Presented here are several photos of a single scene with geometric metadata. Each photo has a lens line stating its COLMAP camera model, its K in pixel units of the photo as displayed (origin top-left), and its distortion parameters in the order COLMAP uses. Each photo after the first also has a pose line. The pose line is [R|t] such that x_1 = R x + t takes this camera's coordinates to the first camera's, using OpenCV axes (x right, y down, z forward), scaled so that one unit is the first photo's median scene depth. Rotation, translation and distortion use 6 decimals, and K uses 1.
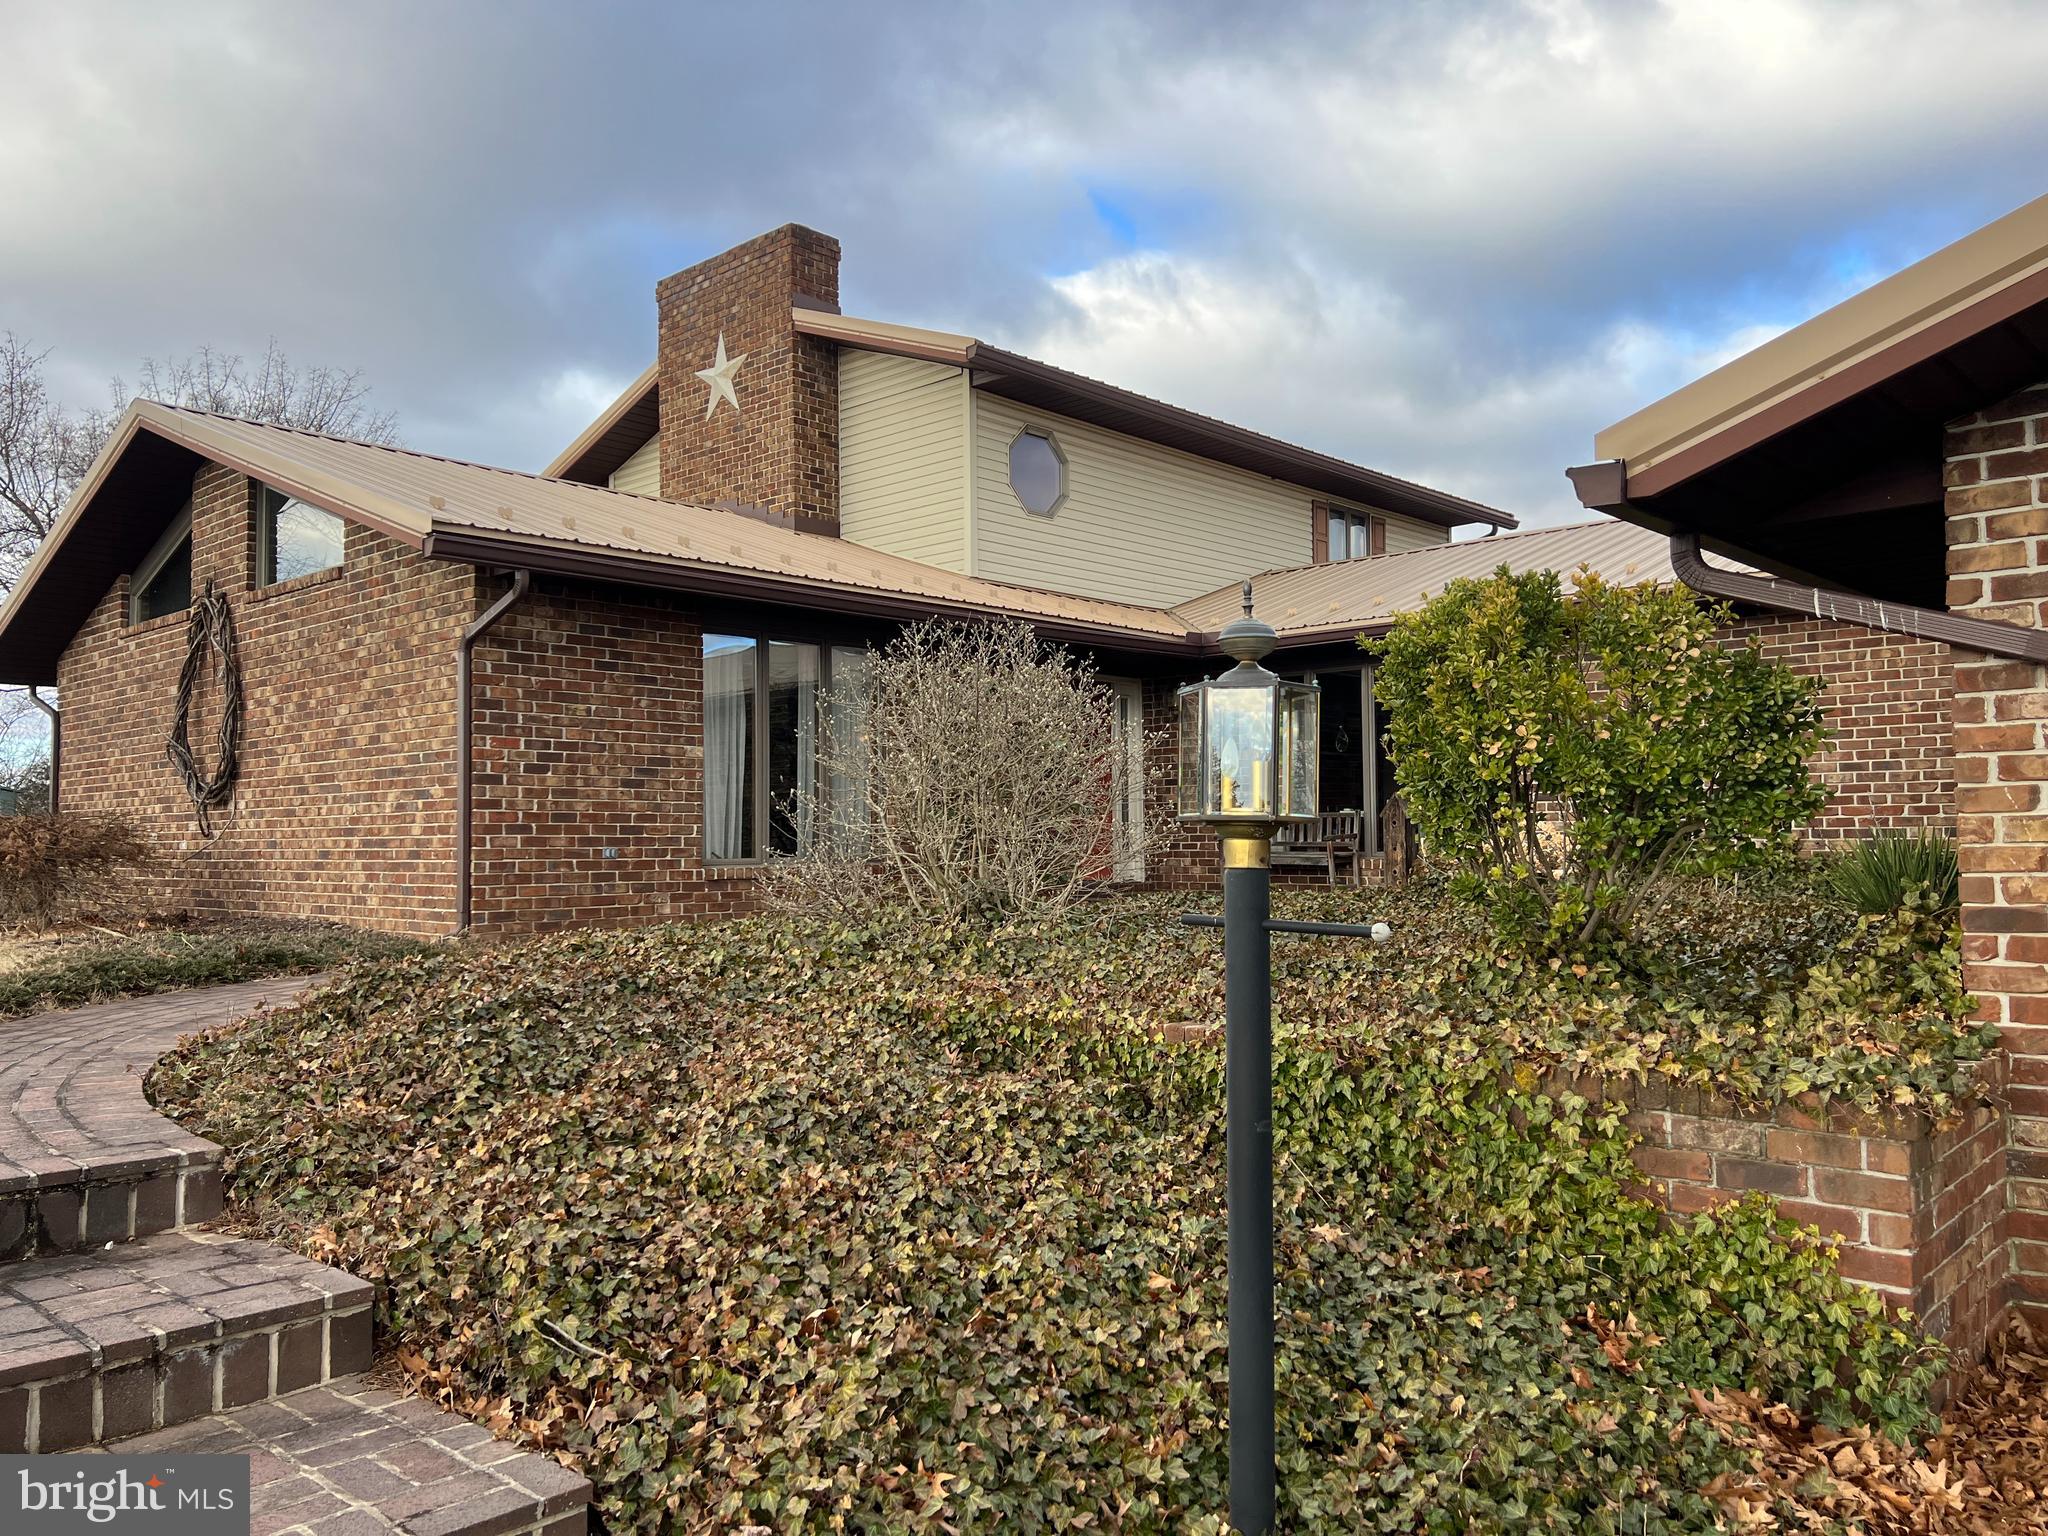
lens RADIAL K [[1562.0, 0, 1024.0], [0, 1562.0, 768.0], [0, 0, 1]] dist [-0.067313, 0.065119]
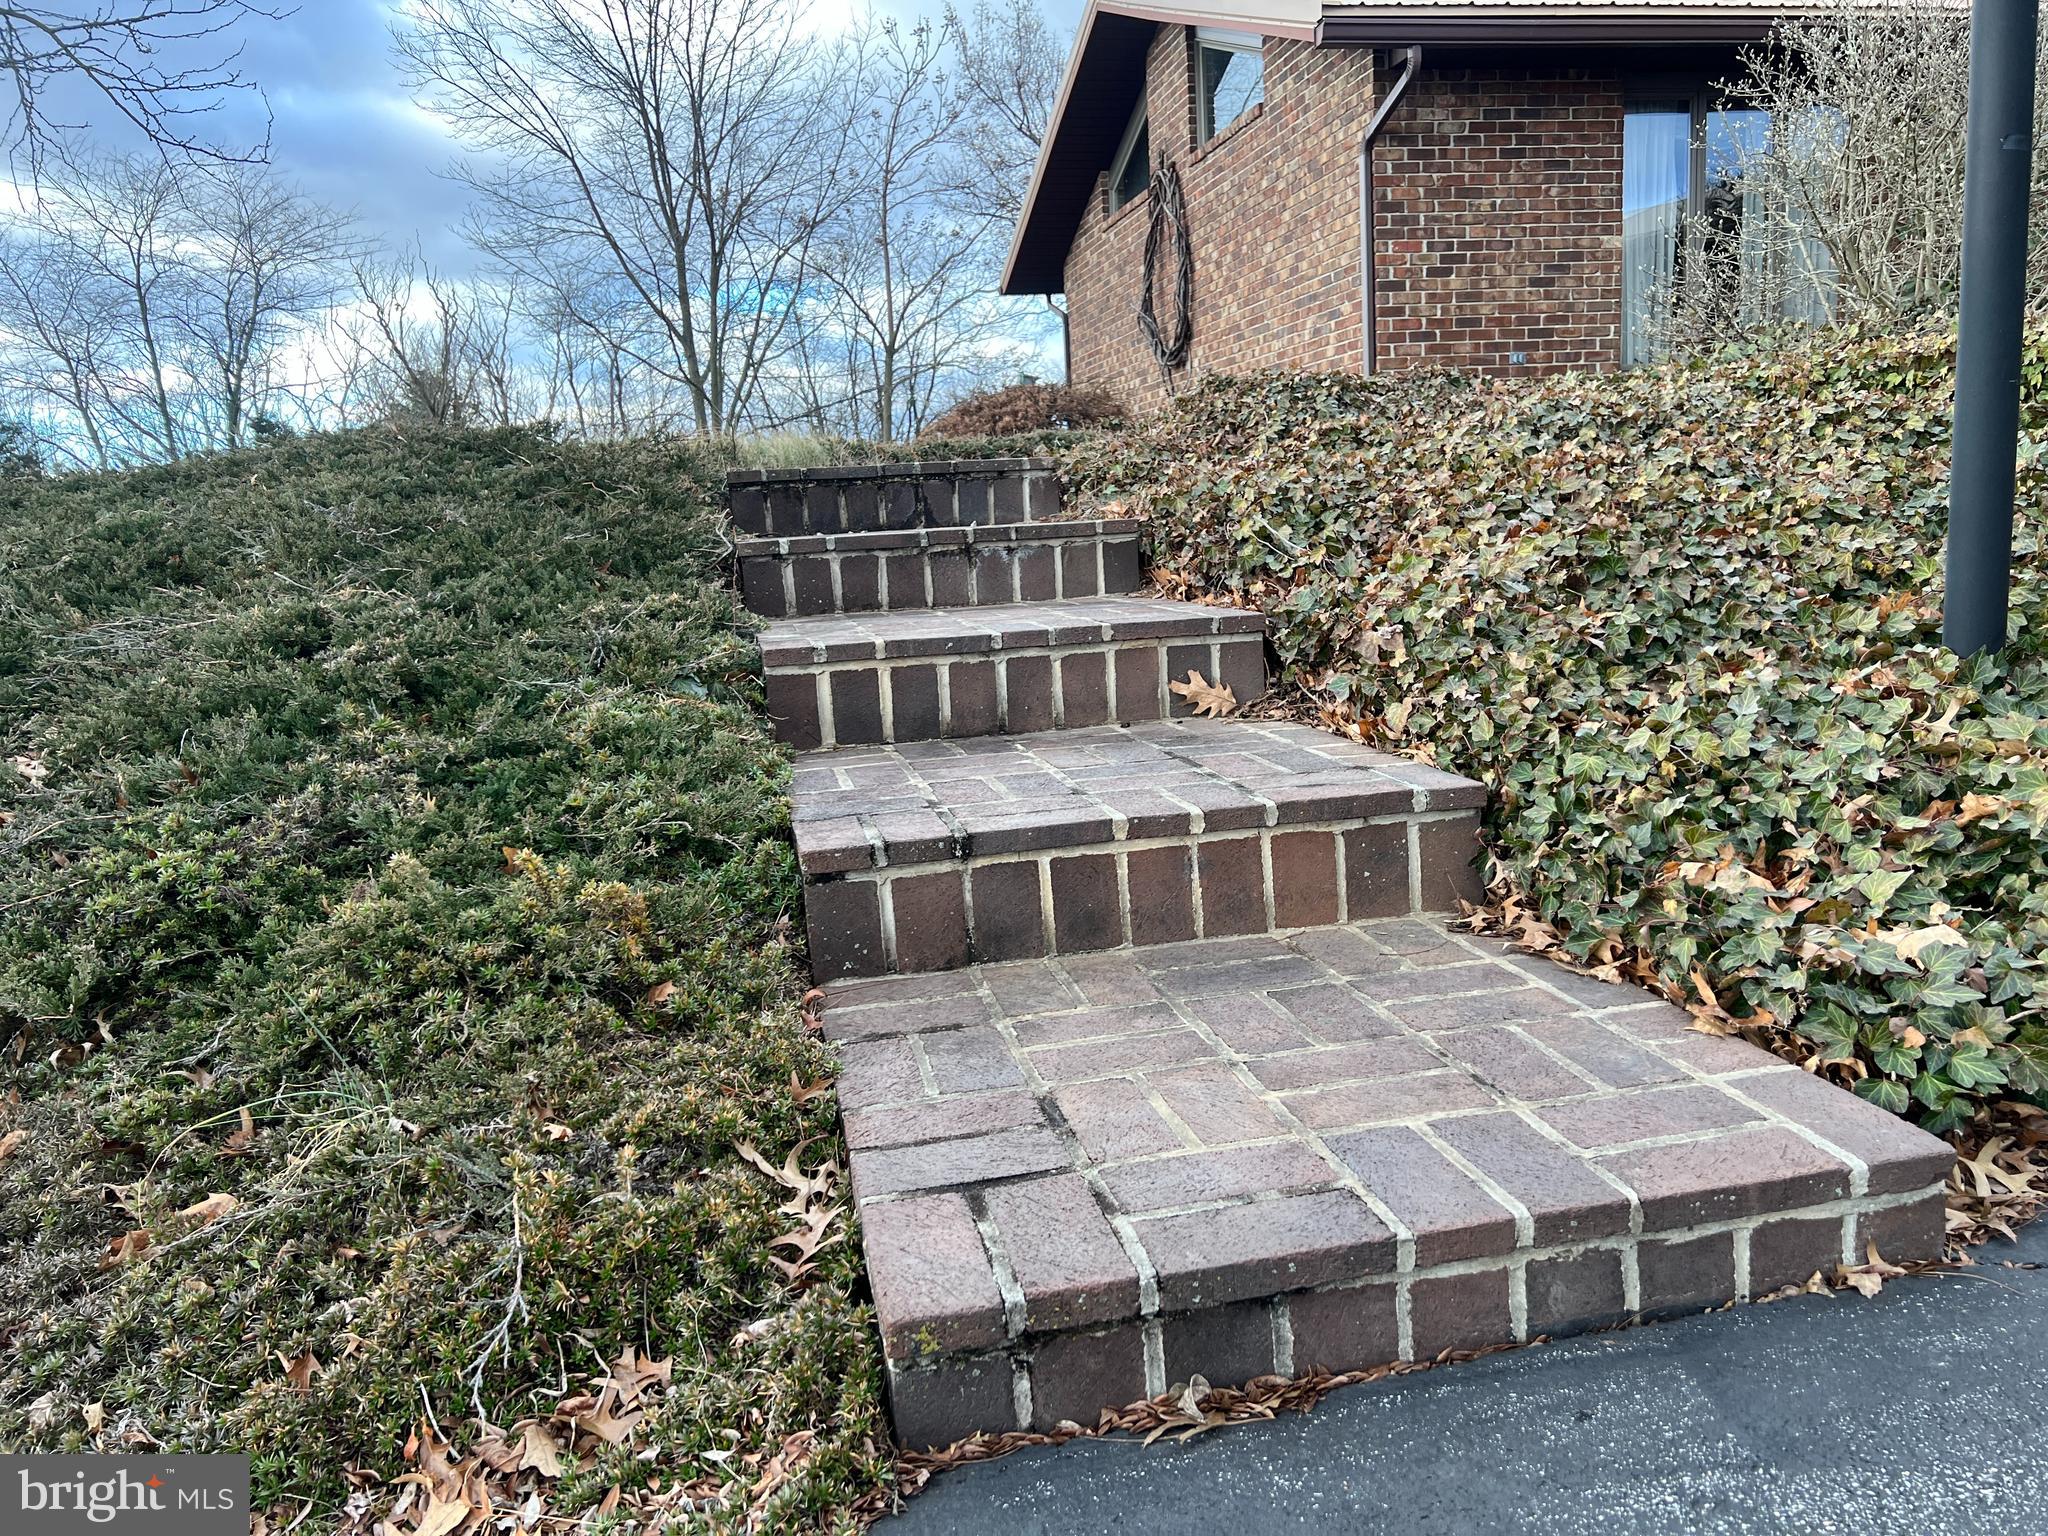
lens RADIAL K [[1516.1, 0, 1024.0], [0, 1516.1, 768.0], [0, 0, 1]] dist [0.028915, 0.000759]
pose [[0.800561, 0.063652, -0.595861, 0.075433], [0.054516, 0.982484, 0.178196, 0.120917], [0.596766, -0.175141, 0.783068, 0.012697]]
